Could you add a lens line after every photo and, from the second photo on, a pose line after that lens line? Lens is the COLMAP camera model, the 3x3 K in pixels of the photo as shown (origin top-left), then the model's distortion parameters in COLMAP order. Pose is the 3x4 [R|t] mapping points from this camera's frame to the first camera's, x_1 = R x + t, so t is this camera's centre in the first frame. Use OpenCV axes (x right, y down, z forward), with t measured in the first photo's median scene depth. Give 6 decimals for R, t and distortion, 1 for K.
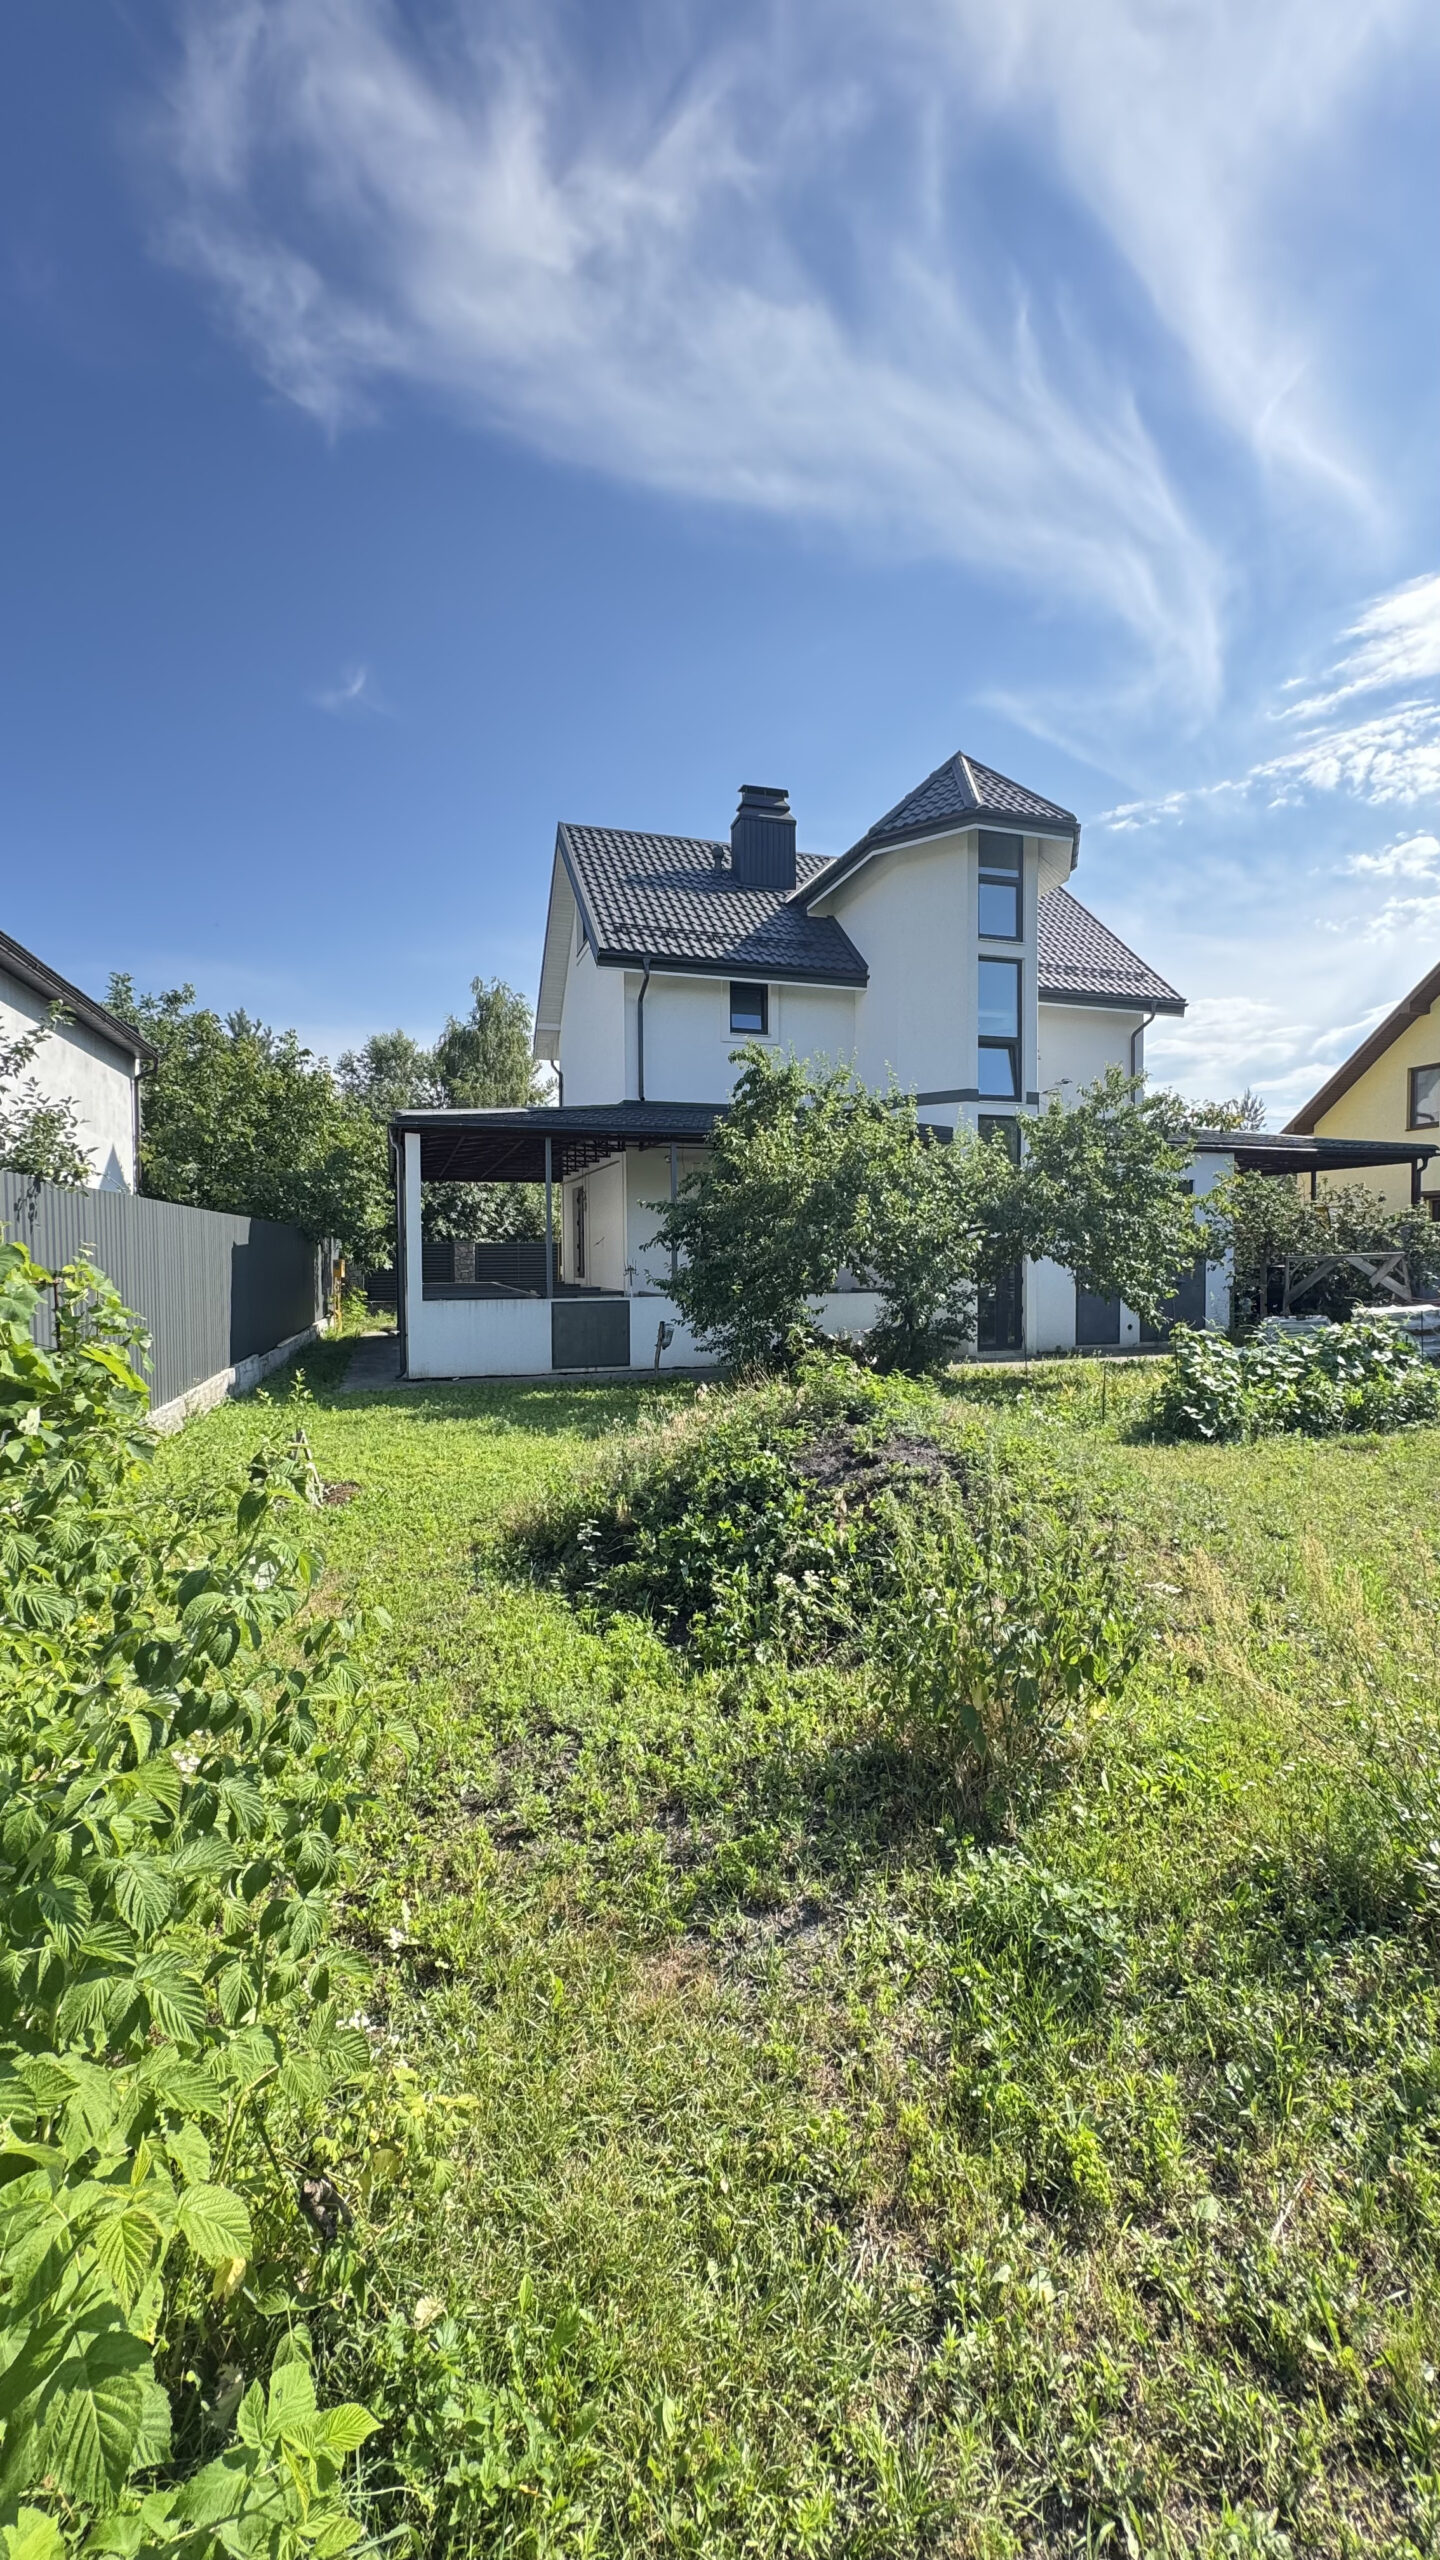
lens RADIAL K [[1009.7, 0, 720.0], [0, 1009.7, 1280.0], [0, 0, 1]] dist [-0.007547, -0.000121]
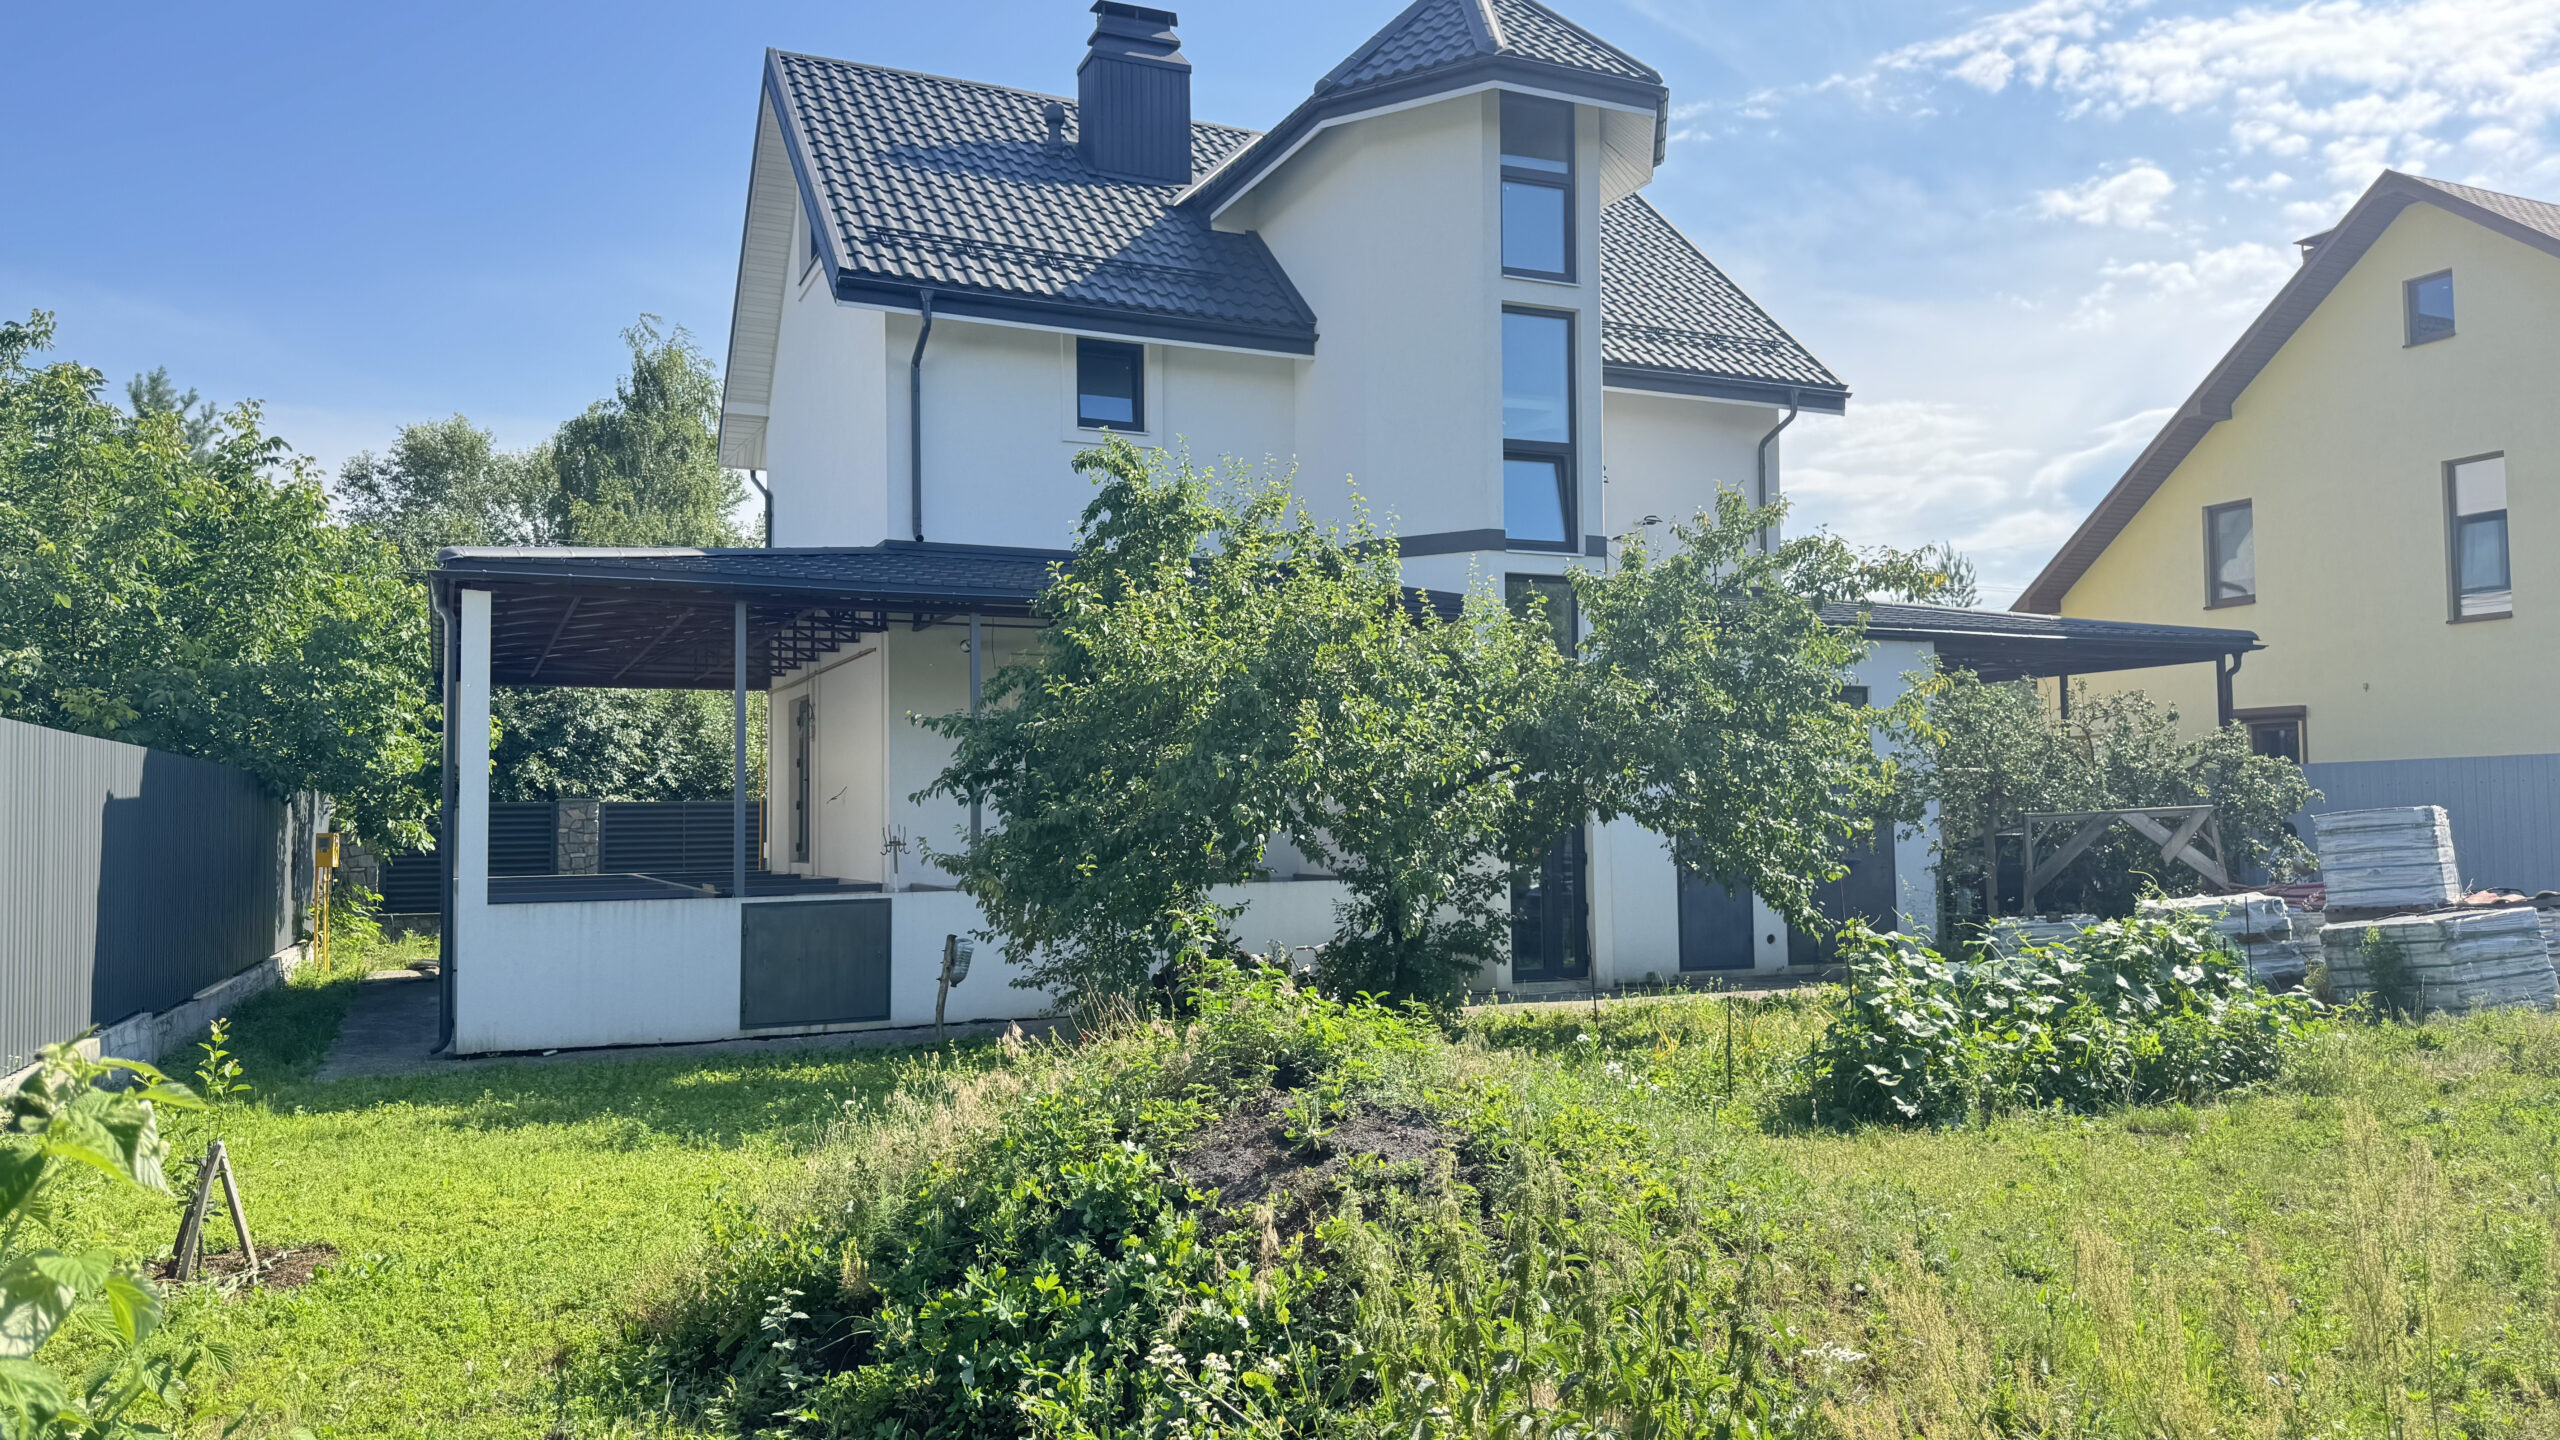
lens RADIAL K [[1775.8, 0, 1280.0], [0, 1775.8, 720.0], [0, 0, 1]] dist [0.154332, -0.327822]
pose [[0.992672, 0.000663, 0.120834, 0.002697], [0.009334, 0.996576, -0.082149, 0.005666], [-0.120475, 0.082675, 0.989268, 0.004844]]
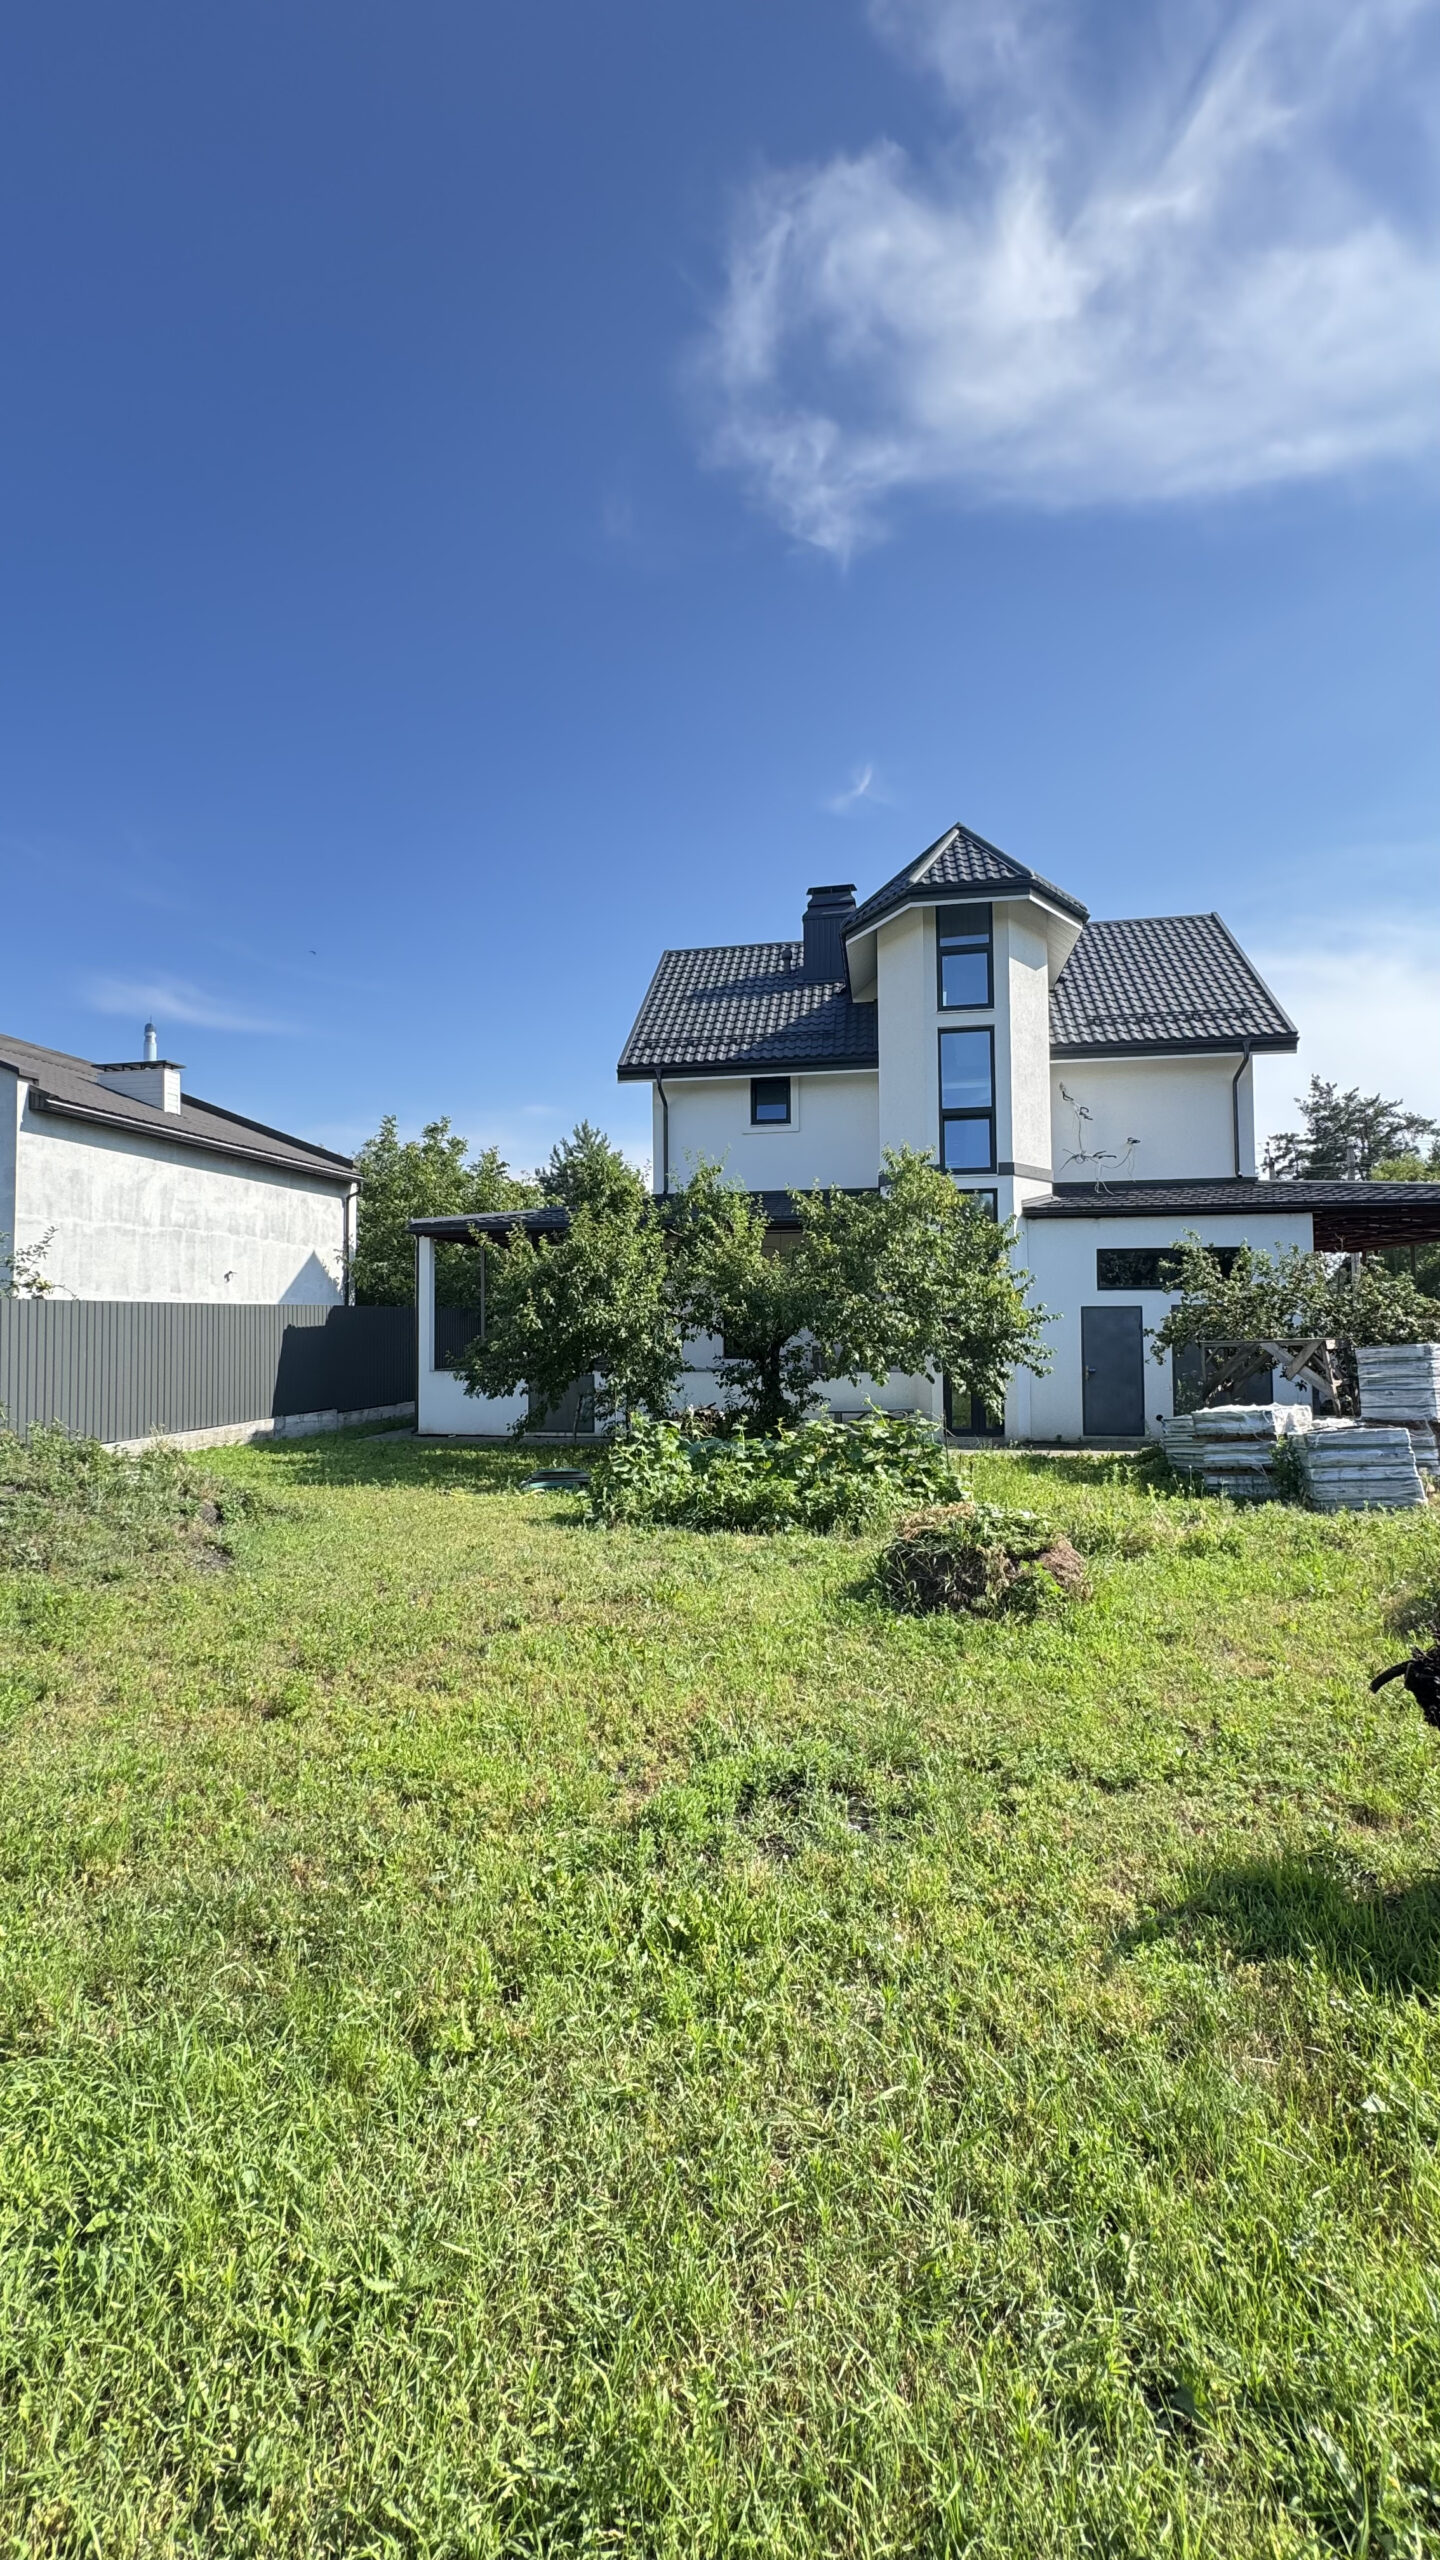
lens RADIAL K [[1038.2, 0, 720.0], [0, 1038.2, 1280.0], [0, 0, 1]] dist [0.001831, 0.000142]
pose [[0.881939, -0.018560, -0.470997, 0.735568], [-0.012607, 0.997938, -0.062932, -0.017424], [0.471194, 0.061440, 0.879887, 0.037975]]
